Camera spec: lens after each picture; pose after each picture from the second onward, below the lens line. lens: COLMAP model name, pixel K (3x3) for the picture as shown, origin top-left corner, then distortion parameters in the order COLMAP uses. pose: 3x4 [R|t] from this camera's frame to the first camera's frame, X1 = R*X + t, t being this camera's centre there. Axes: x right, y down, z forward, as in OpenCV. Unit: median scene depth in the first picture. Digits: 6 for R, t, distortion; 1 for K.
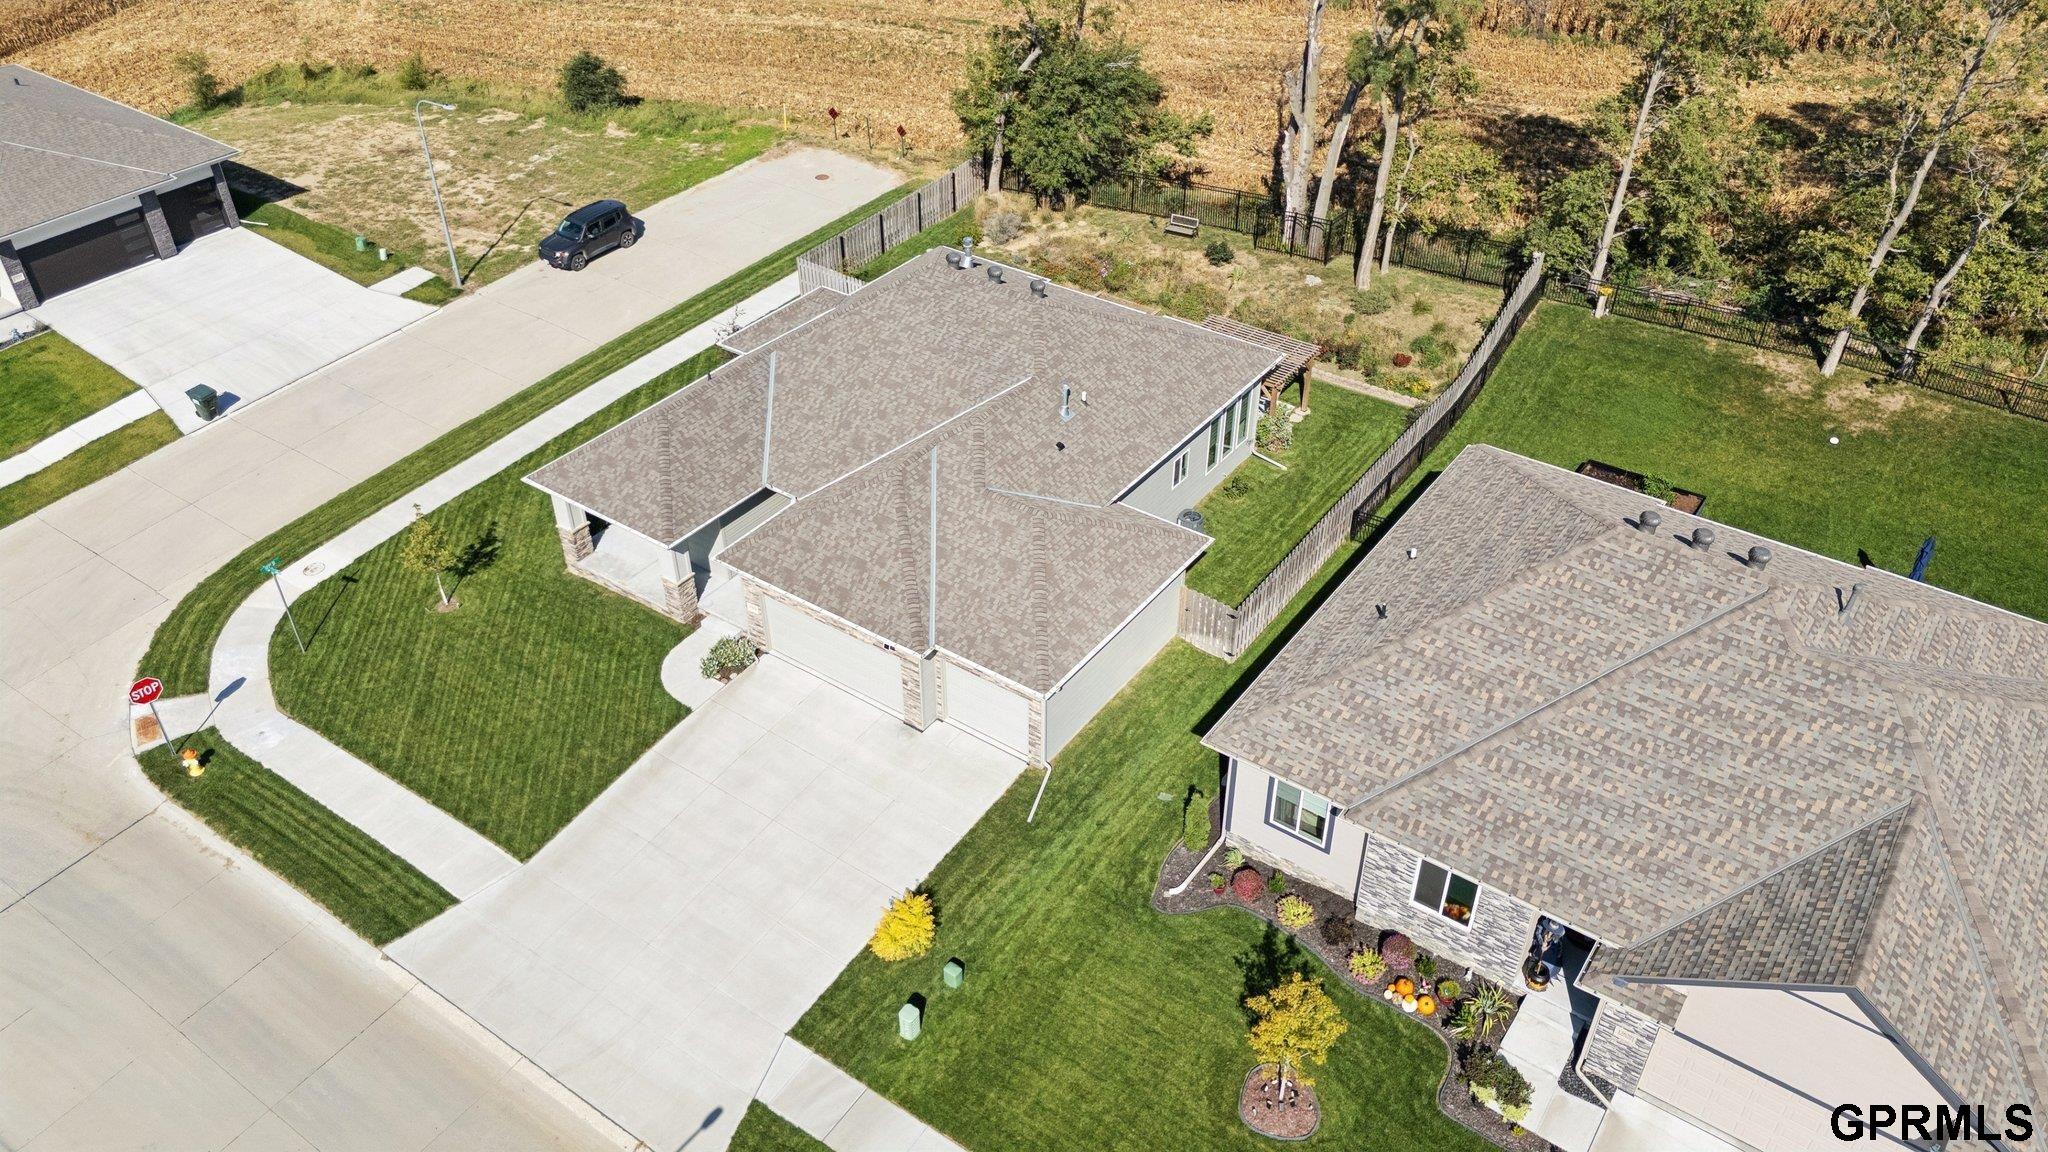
lens RADIAL K [[1515.0, 0, 1024.0], [0, 1515.0, 576.0], [0, 0, 1]] dist [0.067164, -0.058633]
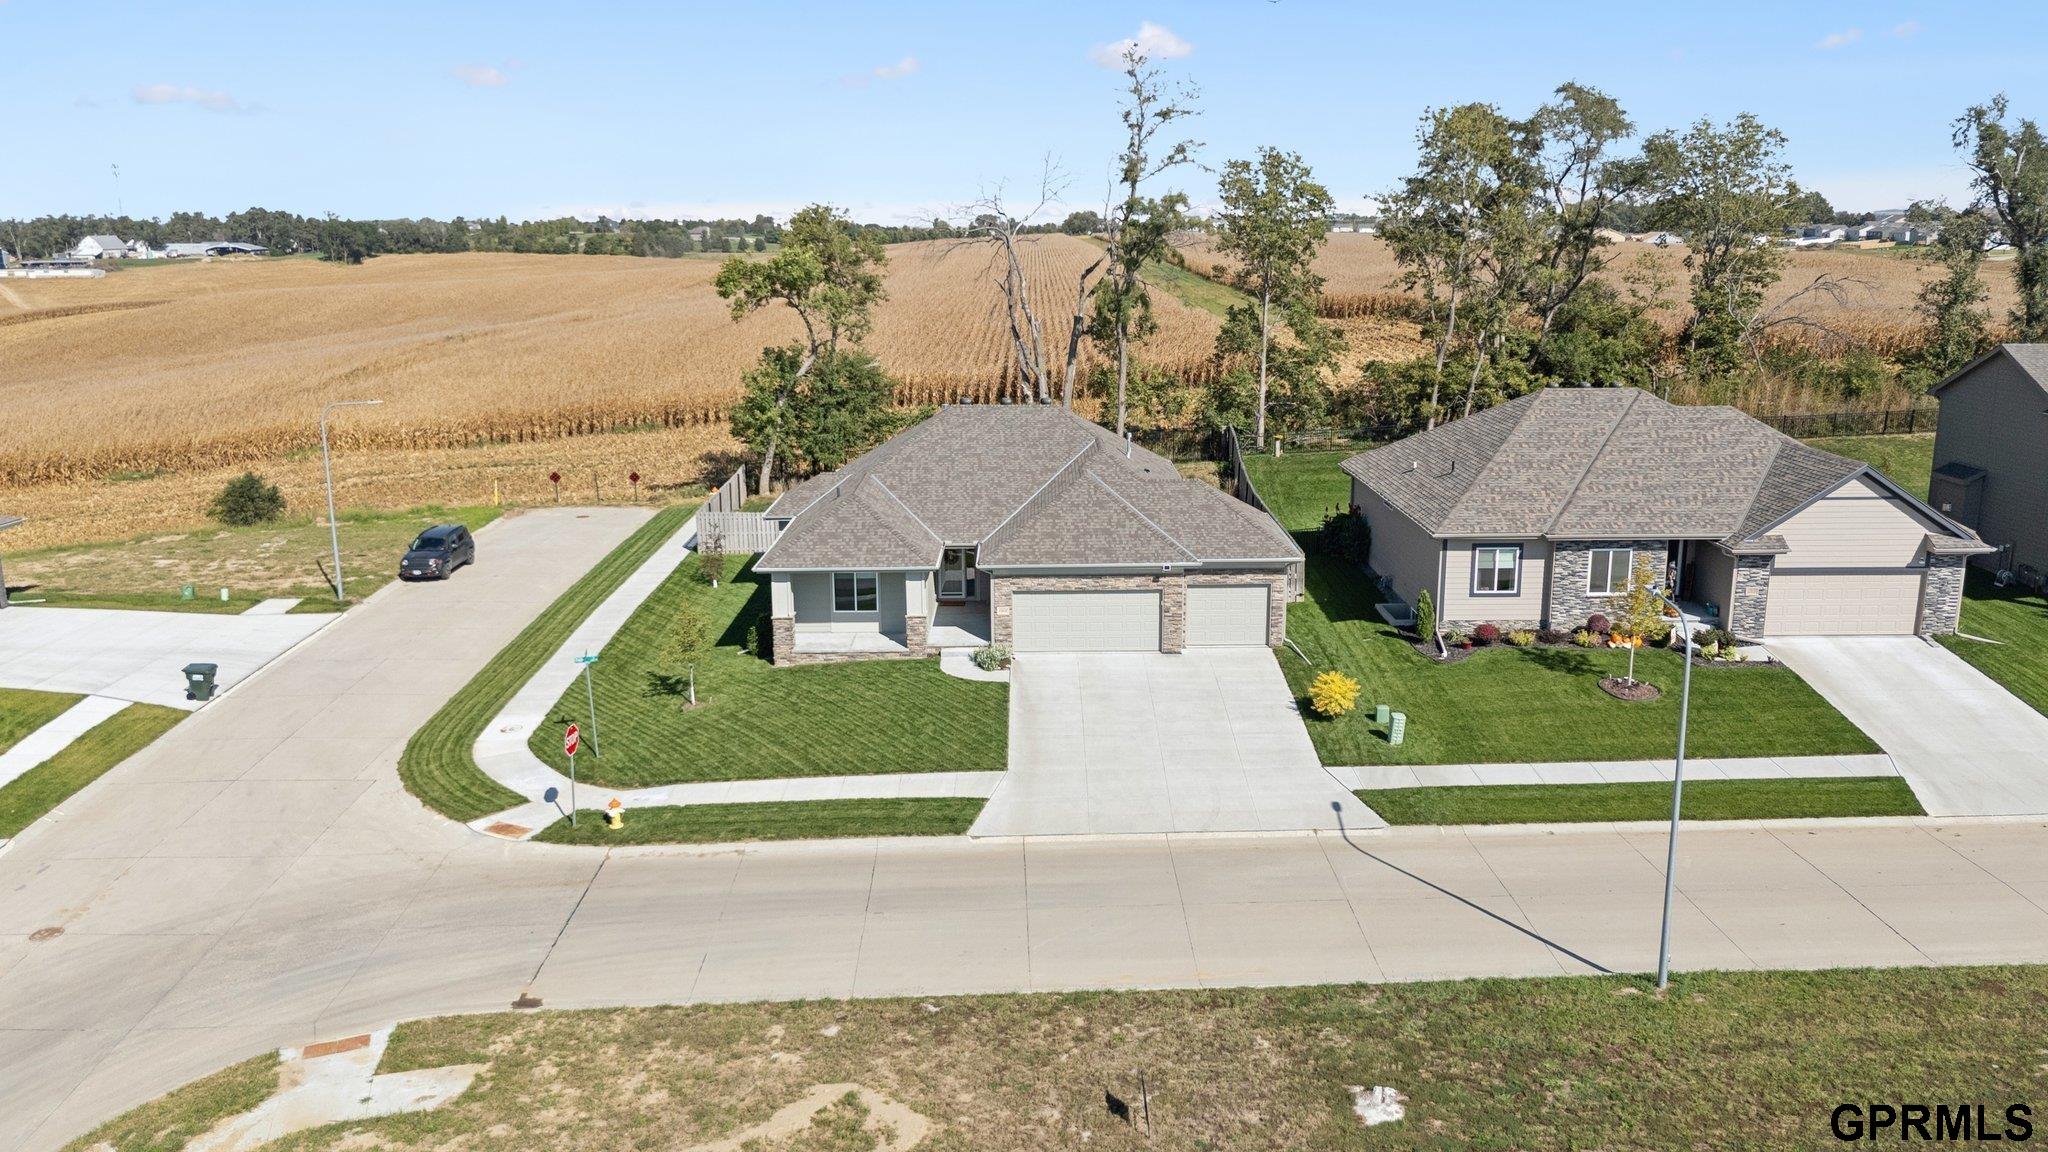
lens RADIAL K [[1529.9, 0, 1024.0], [0, 1529.9, 576.0], [0, 0, 1]] dist [0.073040, -0.082707]
pose [[0.813986, -0.132965, 0.565461, -0.723261], [0.355763, 0.883633, -0.304343, 0.316612], [-0.459194, 0.448902, 0.766569, 0.055368]]
